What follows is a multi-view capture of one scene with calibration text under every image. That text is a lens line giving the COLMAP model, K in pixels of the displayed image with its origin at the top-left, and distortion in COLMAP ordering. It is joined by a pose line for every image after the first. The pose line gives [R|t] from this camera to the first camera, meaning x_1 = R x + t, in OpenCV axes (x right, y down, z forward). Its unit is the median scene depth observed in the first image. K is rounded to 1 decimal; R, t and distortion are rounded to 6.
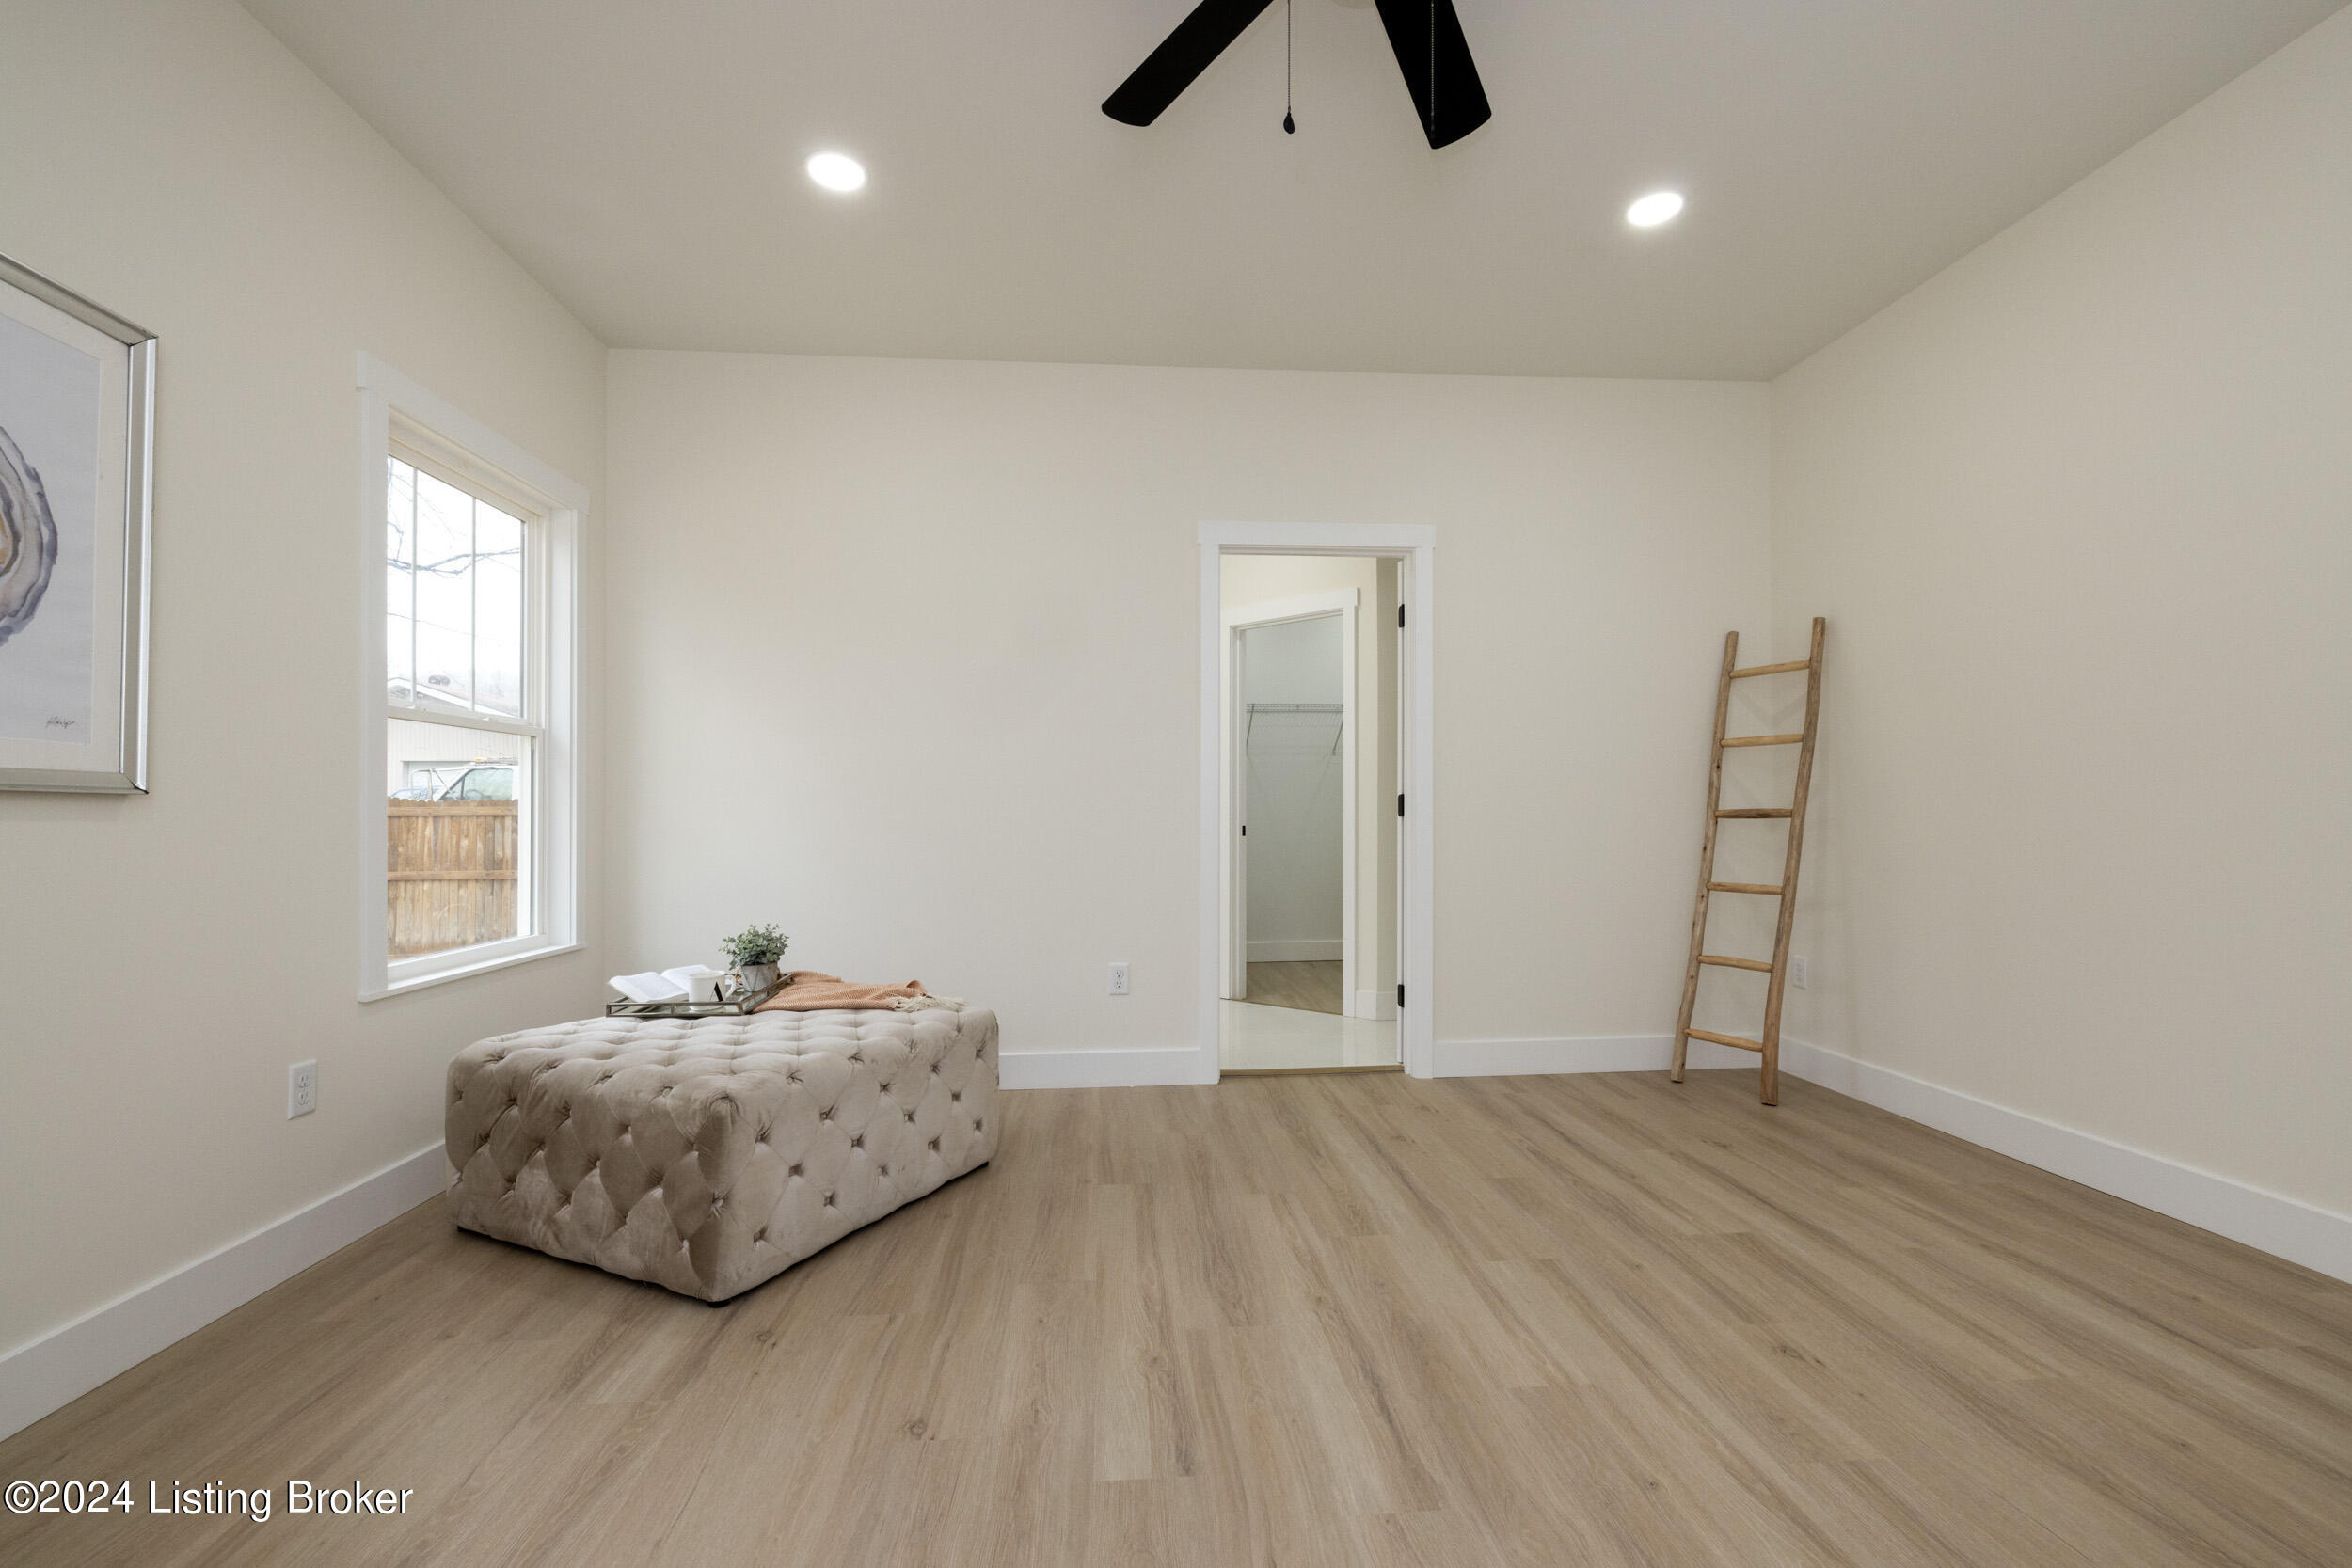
lens RADIAL K [[1019.7, 0, 1172.7], [0, 1019.7, 799.0], [0, 0, 1]] dist [0.004214, 0.000493]
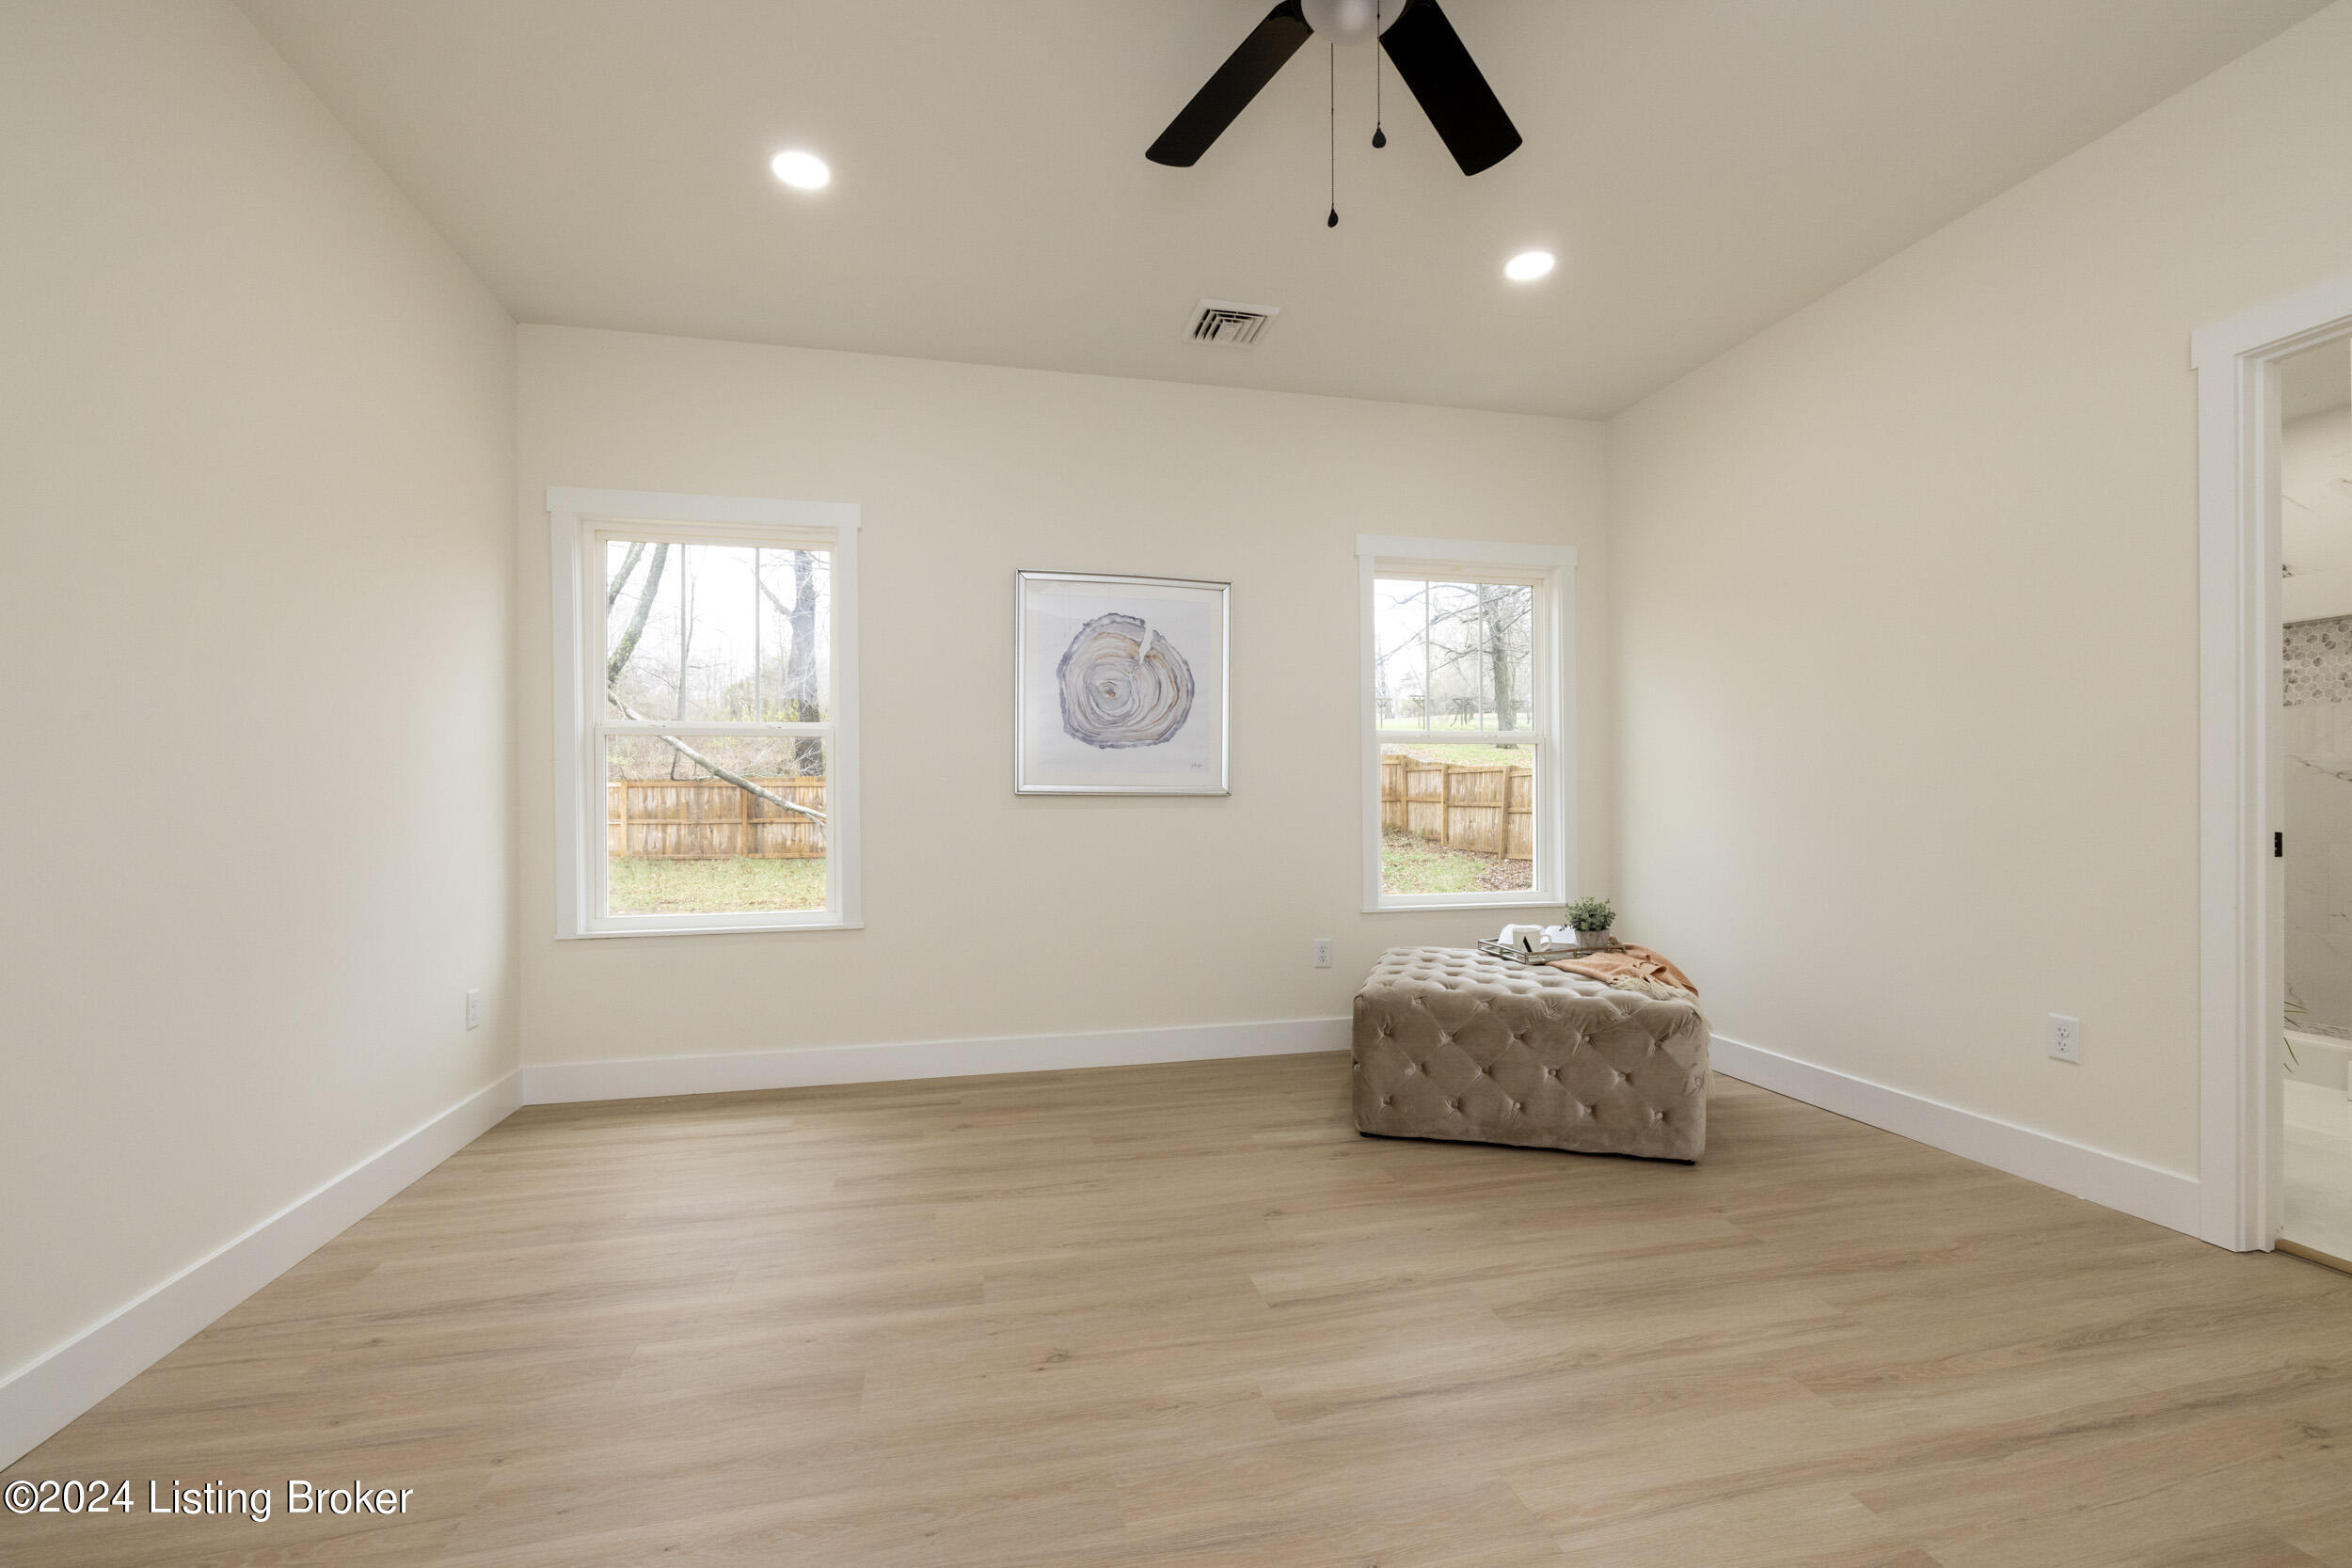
lens RADIAL K [[1019.7, 0, 1178.0], [0, 1019.7, 777.0], [0, 0, 1]] dist [0.004214, 0.000493]
pose [[0.134156, -0.018473, -0.990788, 0.931235], [0.020552, 0.999663, -0.015856, -0.008778], [0.990747, -0.018236, 0.134490, 0.496977]]
